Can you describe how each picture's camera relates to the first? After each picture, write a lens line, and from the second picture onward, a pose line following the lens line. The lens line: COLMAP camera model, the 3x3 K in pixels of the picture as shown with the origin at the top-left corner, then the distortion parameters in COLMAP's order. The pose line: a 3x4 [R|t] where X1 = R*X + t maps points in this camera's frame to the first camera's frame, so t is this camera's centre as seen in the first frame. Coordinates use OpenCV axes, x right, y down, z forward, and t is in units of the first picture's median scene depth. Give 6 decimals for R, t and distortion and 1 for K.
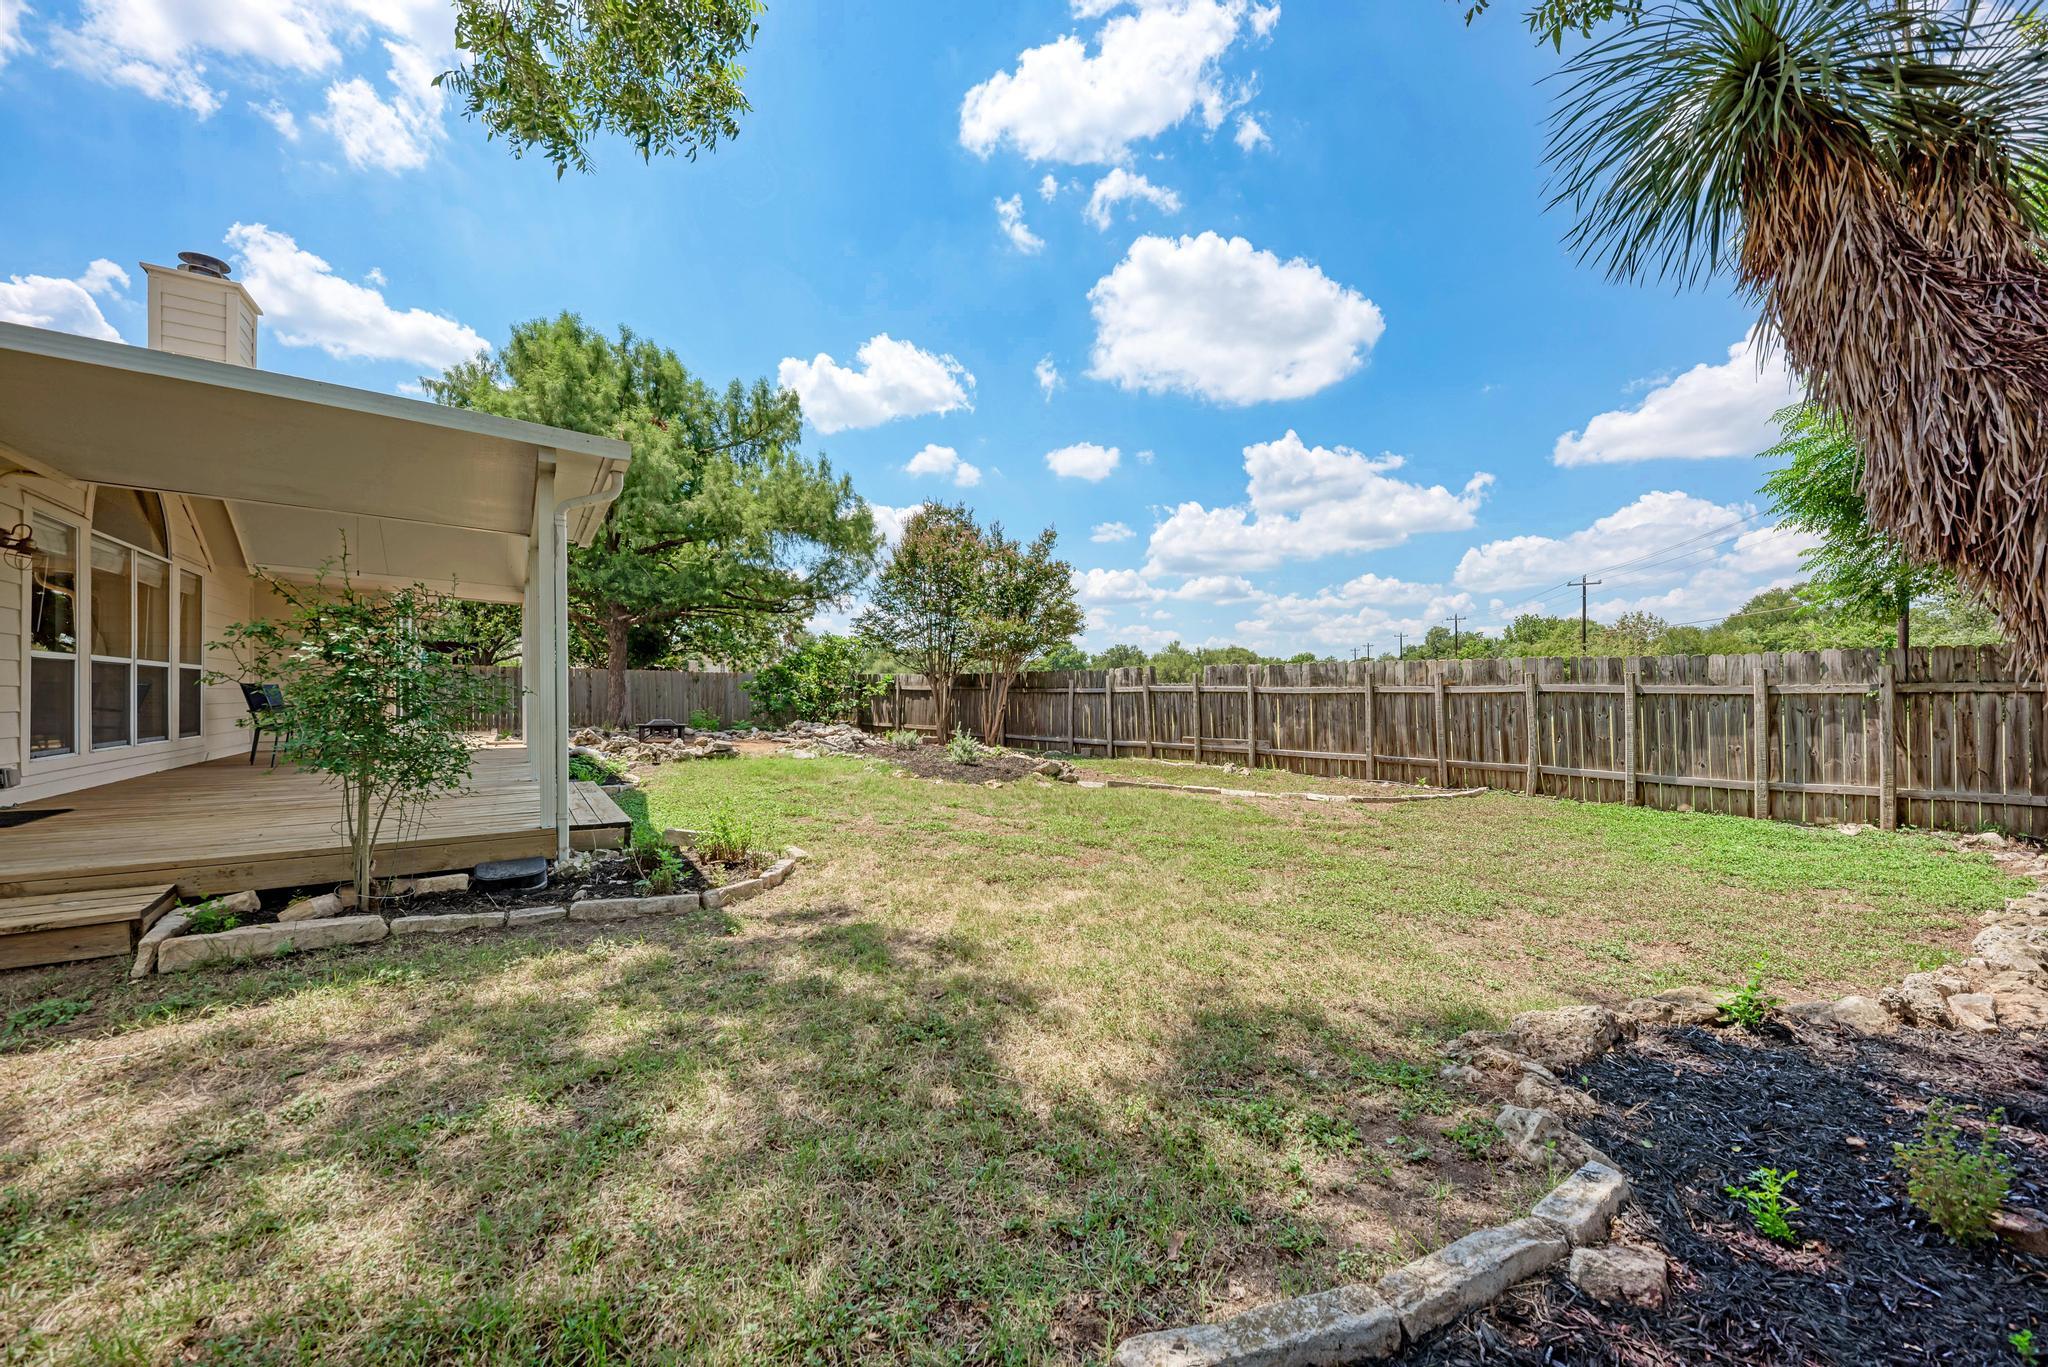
lens RADIAL K [[748.3, 0, 1034.2], [0, 748.3, 682.0], [0, 0, 1]] dist [-0.001592, -0.000005]
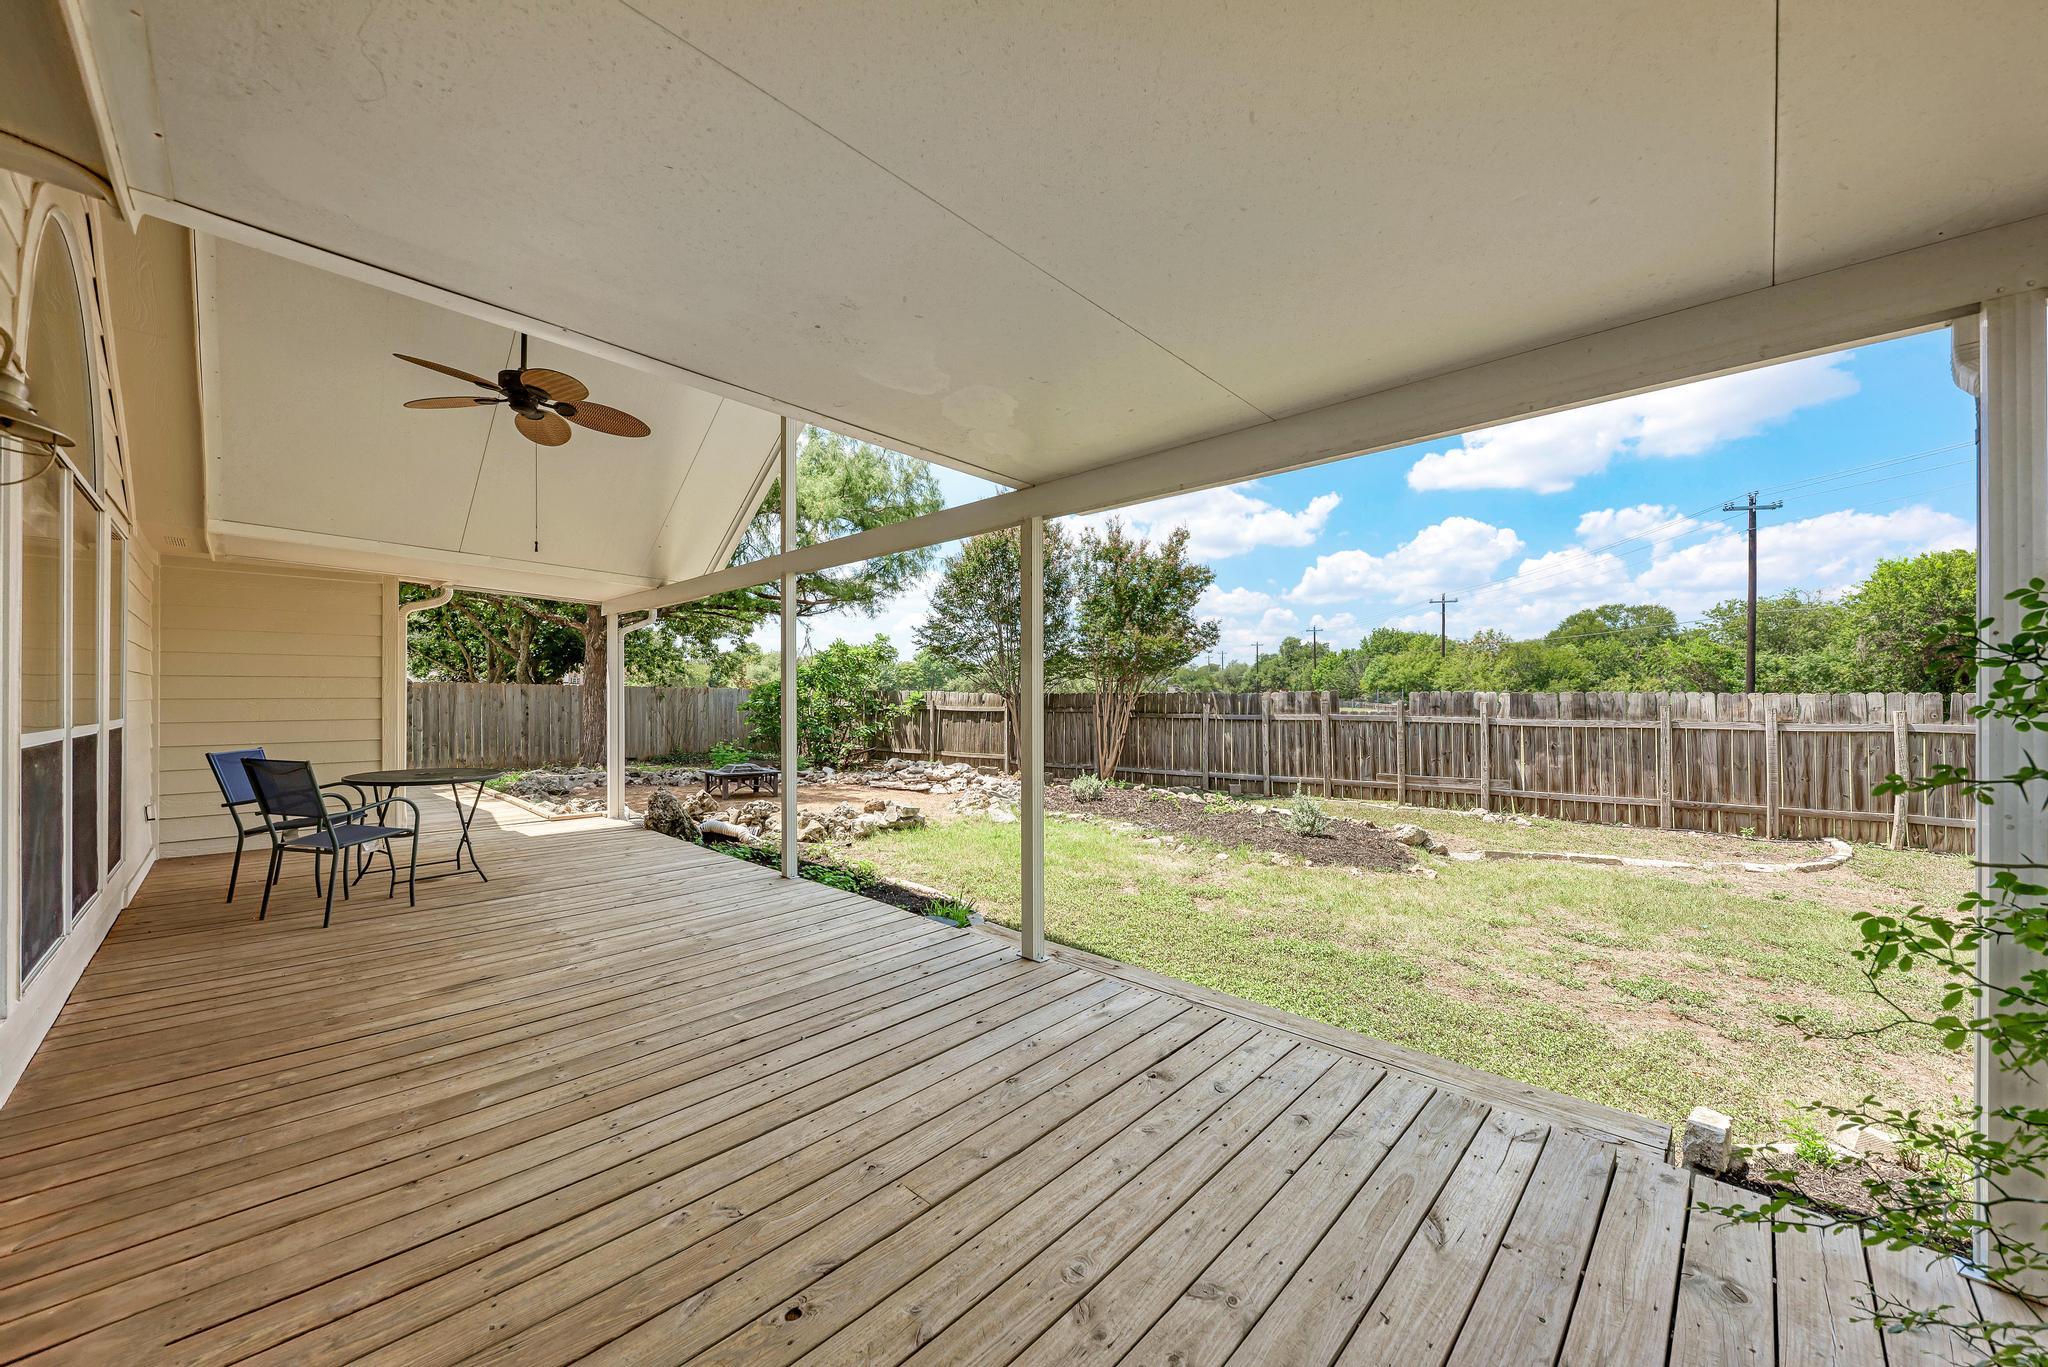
lens RADIAL K [[748.3, 0, 1020.0], [0, 748.3, 692.8], [0, 0, 1]] dist [-0.001592, -0.000005]
pose [[0.979440, 0.002139, 0.201727, -0.399222], [-0.004362, 0.999935, 0.010577, -0.028646], [-0.201691, -0.011240, 0.979385, 0.252056]]
